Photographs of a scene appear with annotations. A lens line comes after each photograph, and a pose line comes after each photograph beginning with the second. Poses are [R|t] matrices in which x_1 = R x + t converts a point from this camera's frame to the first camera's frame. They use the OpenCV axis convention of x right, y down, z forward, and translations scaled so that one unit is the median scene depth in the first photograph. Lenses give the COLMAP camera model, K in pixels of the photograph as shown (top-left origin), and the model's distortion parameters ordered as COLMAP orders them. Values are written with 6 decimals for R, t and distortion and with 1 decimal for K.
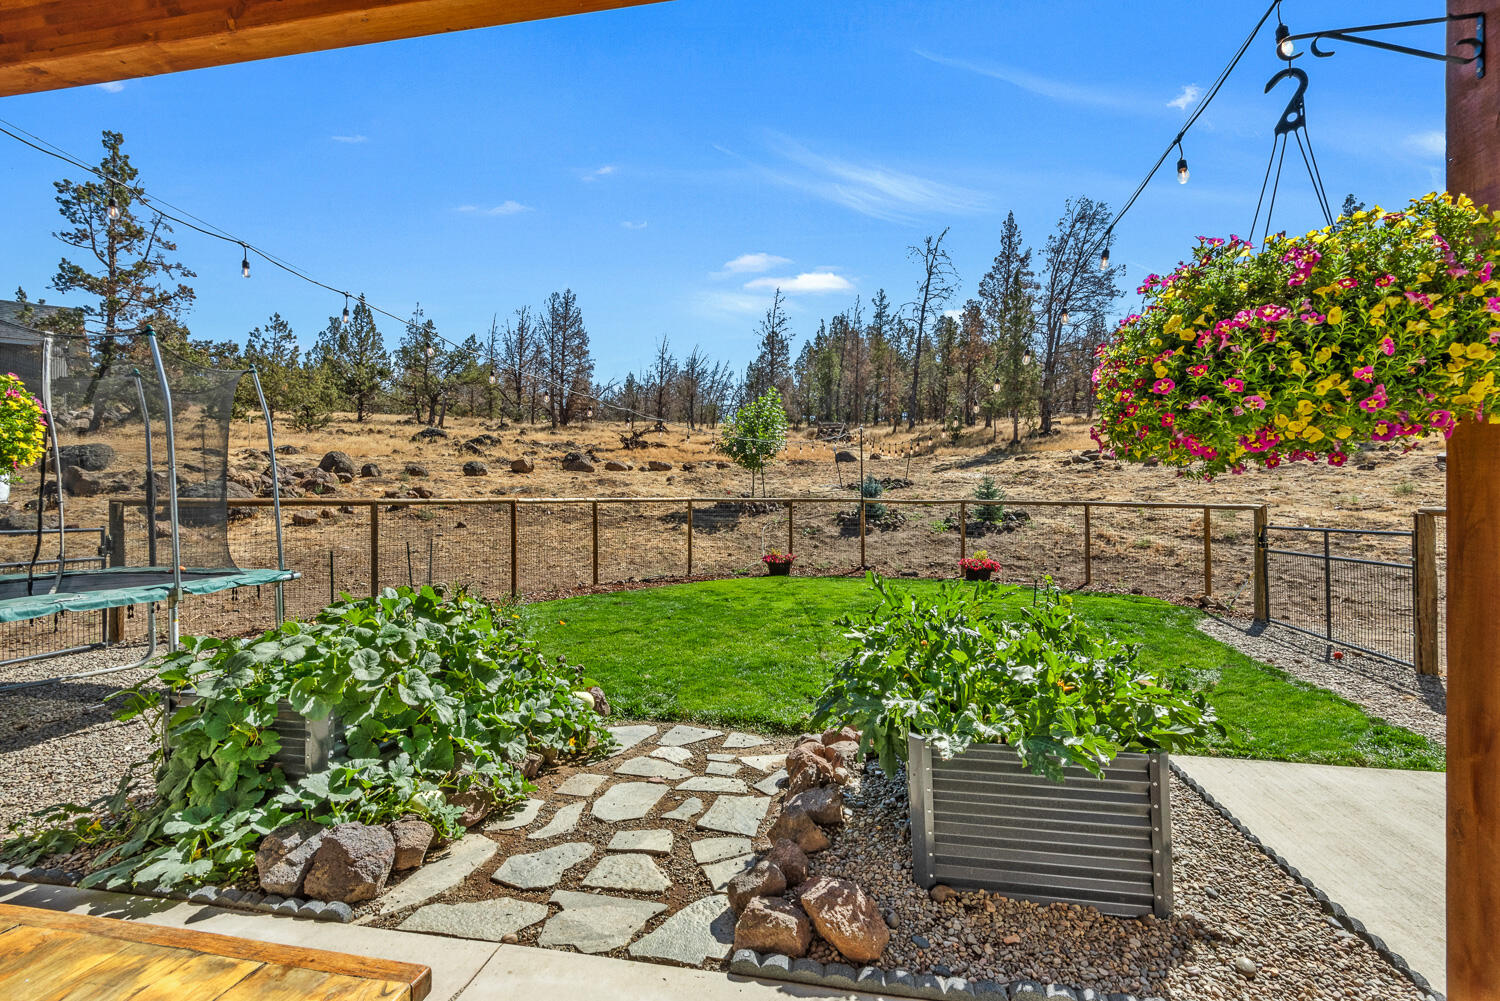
lens RADIAL K [[693.4, 0, 756.9], [0, 693.4, 508.2], [0, 0, 1]] dist [0.032672, -0.000231]
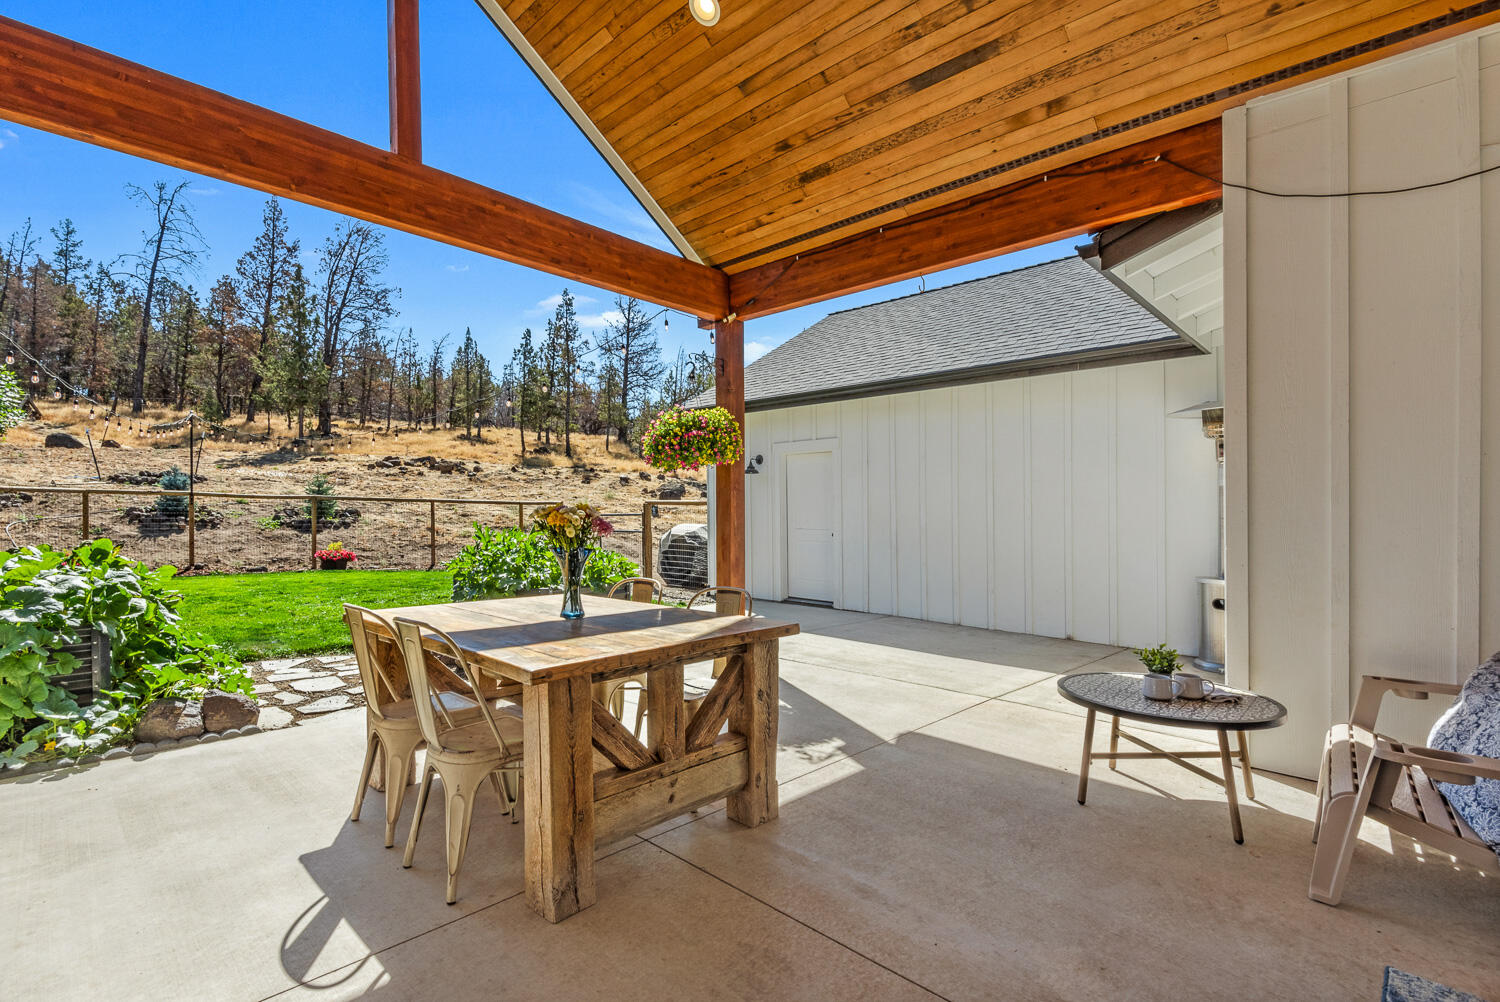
lens RADIAL K [[693.4, 0, 756.9], [0, 693.4, 508.7], [0, 0, 1]] dist [0.032672, -0.000231]
pose [[0.540796, 0.007076, 0.841124, -0.141513], [0.001854, 0.999952, -0.009604, 0.011485], [-0.841152, 0.006753, 0.540757, -0.082617]]
